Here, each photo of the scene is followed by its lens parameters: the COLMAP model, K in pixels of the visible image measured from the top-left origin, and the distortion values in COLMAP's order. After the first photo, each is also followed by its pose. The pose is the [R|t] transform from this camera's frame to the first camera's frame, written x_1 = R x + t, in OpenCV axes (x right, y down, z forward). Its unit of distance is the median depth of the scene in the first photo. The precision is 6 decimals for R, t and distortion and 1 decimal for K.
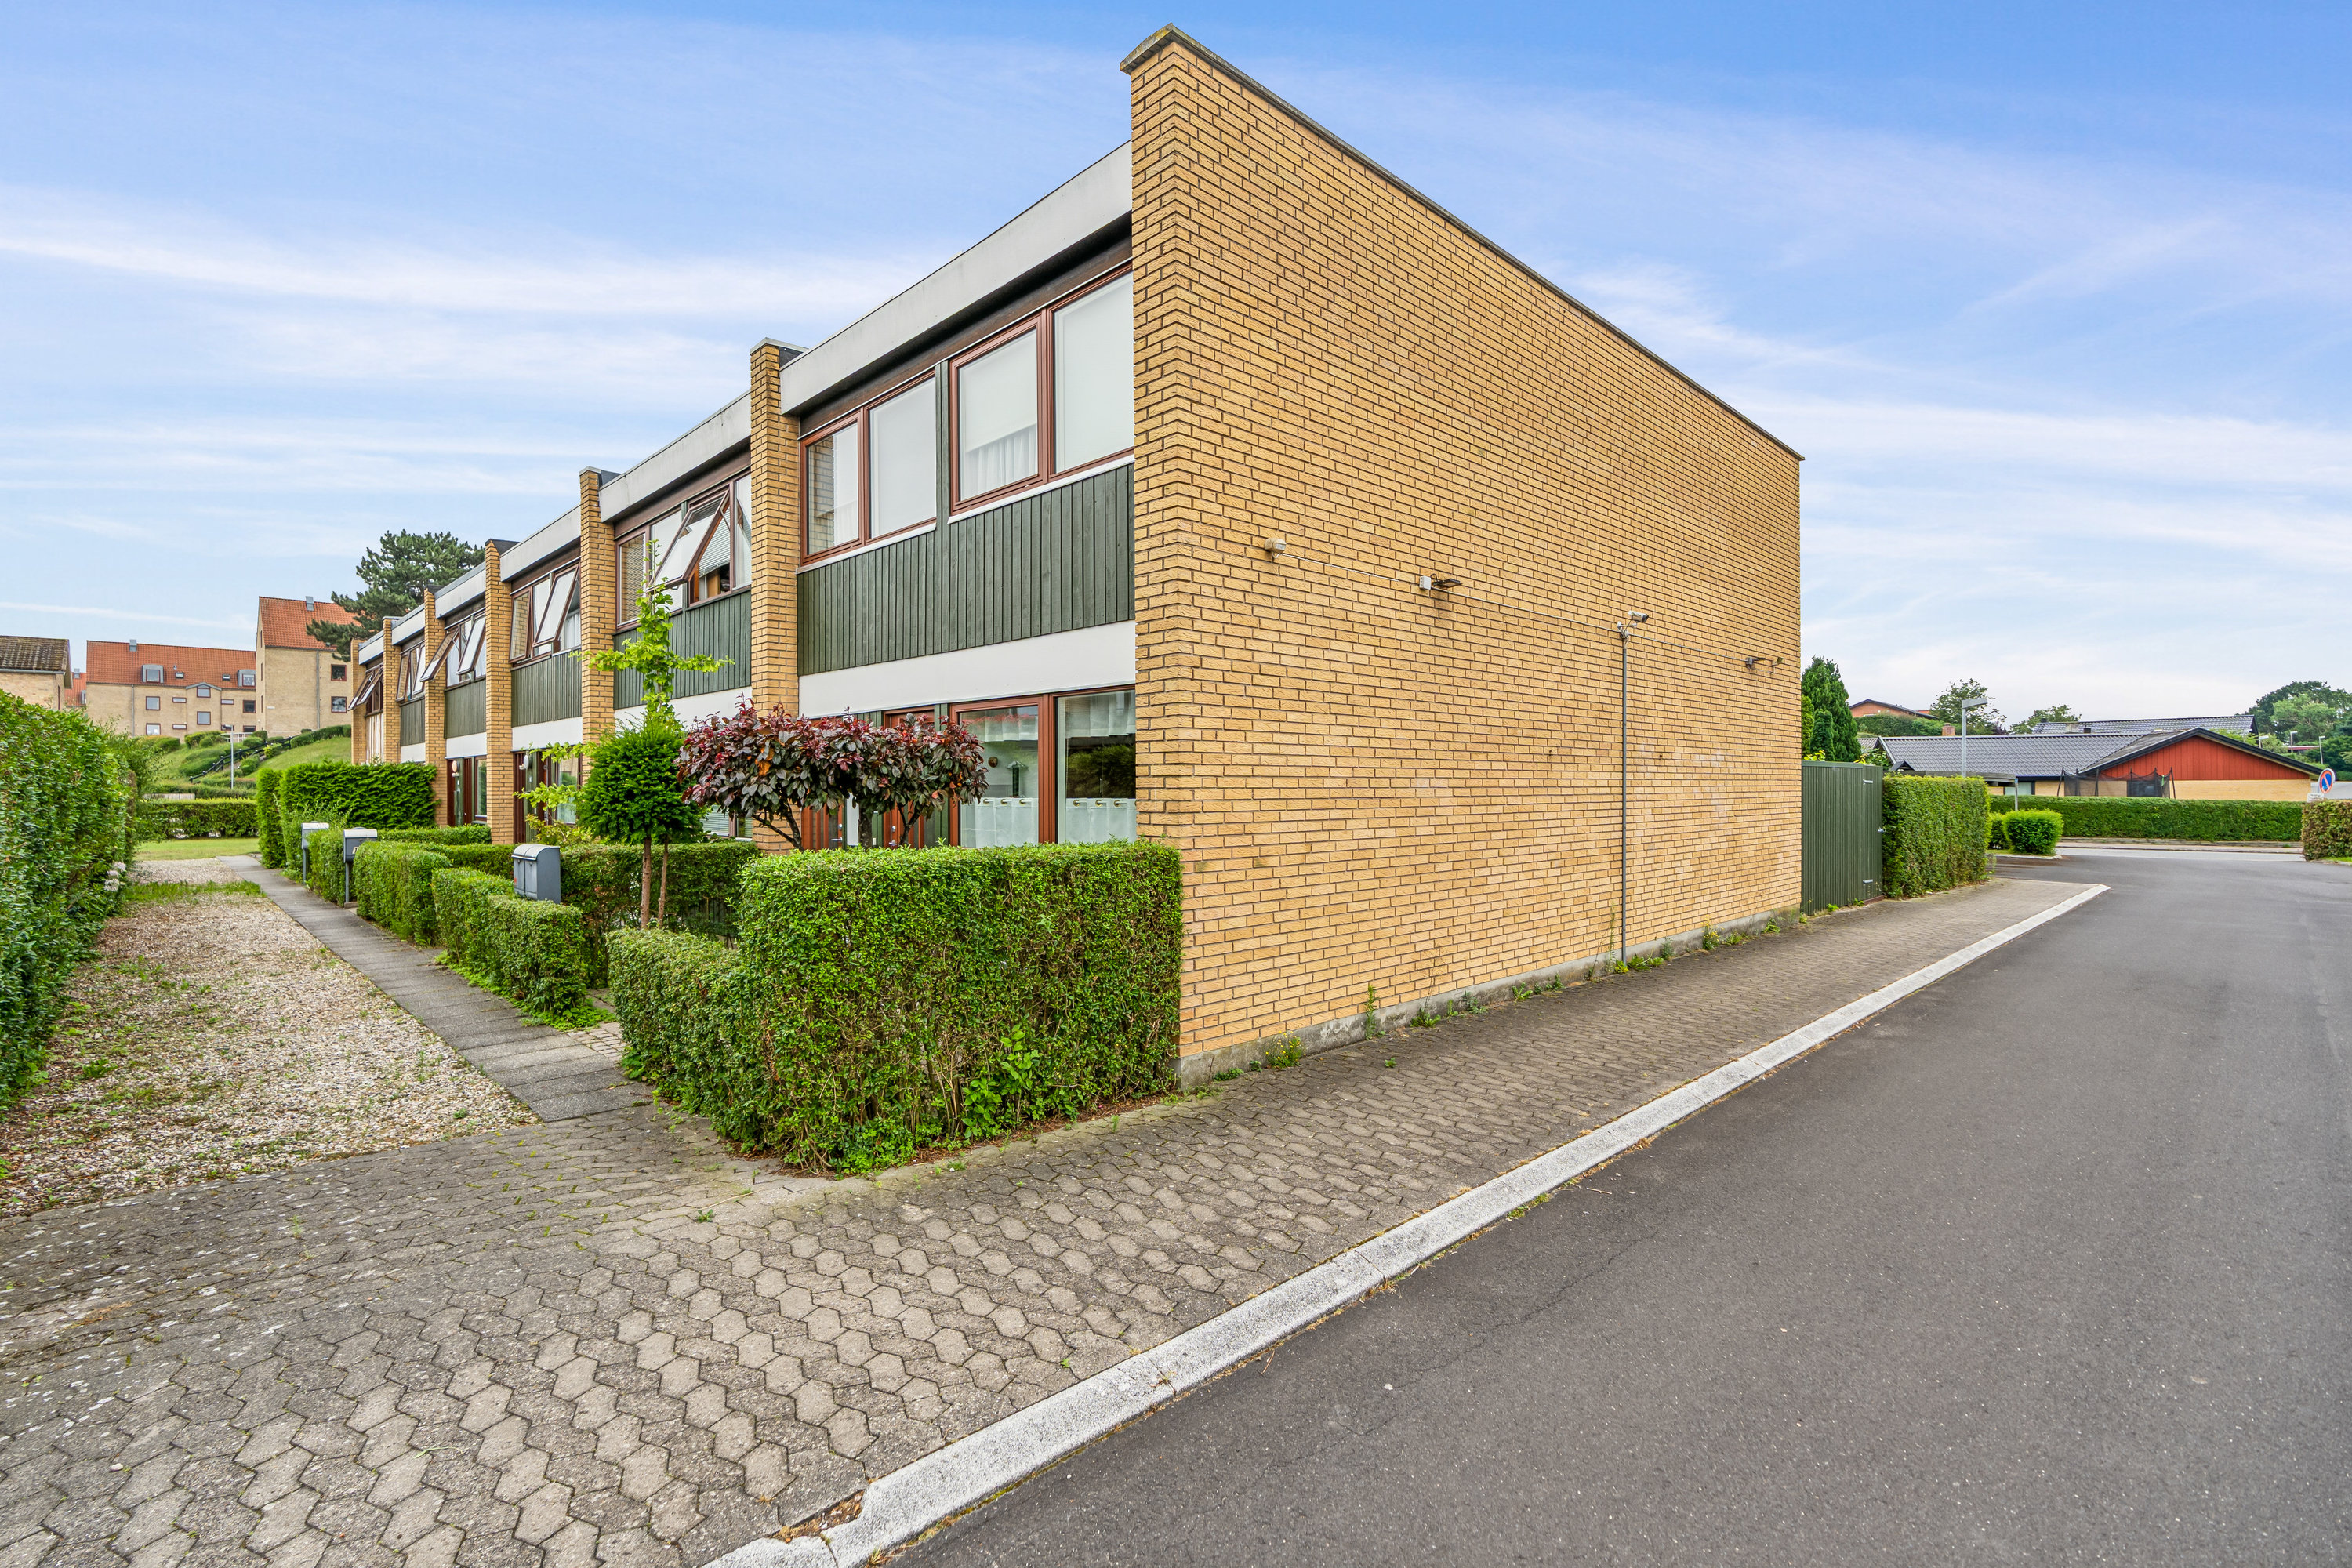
lens RADIAL K [[1055.4, 0, 1177.9], [0, 1055.4, 786.4], [0, 0, 1]] dist [-0.007395, 0.002001]
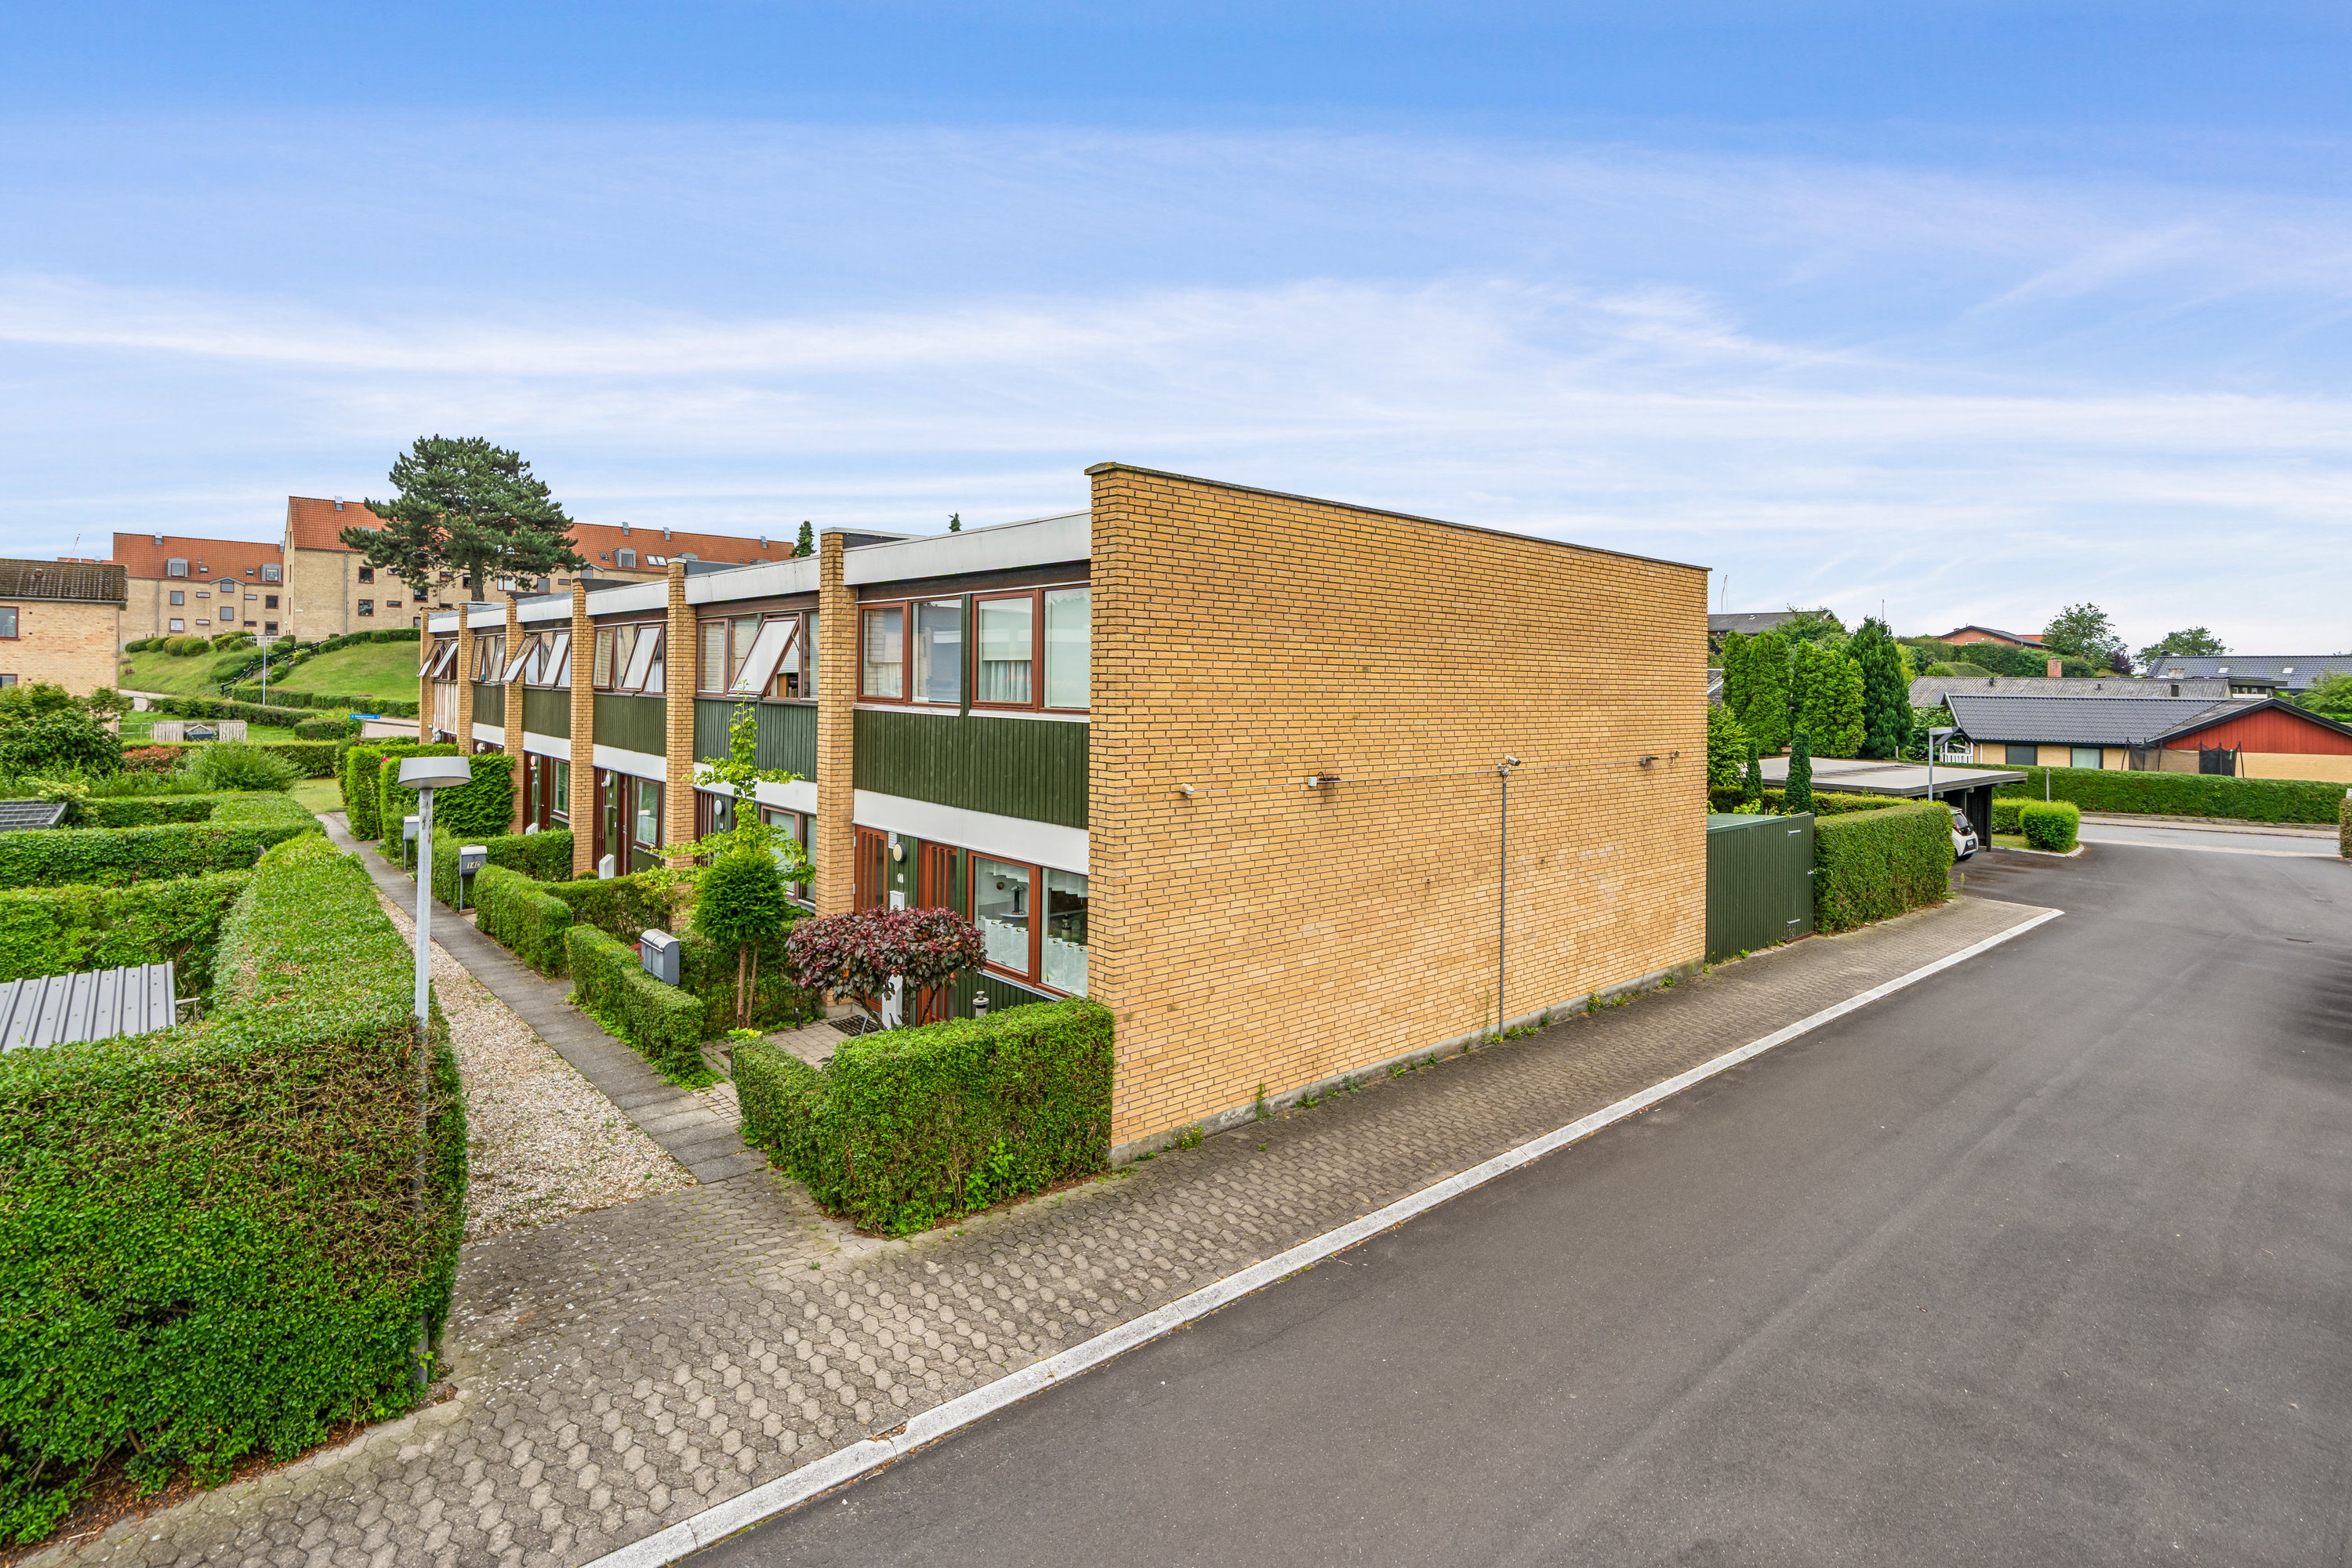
lens RADIAL K [[1132.5, 0, 1179.4], [0, 1132.5, 684.1], [0, 0, 1]] dist [-0.004866, 0.000253]
pose [[0.998934, 0.013948, -0.044001, 0.130141], [-0.014307, 0.999867, -0.007846, -0.316778], [0.043886, 0.008467, 0.999001, -0.494630]]
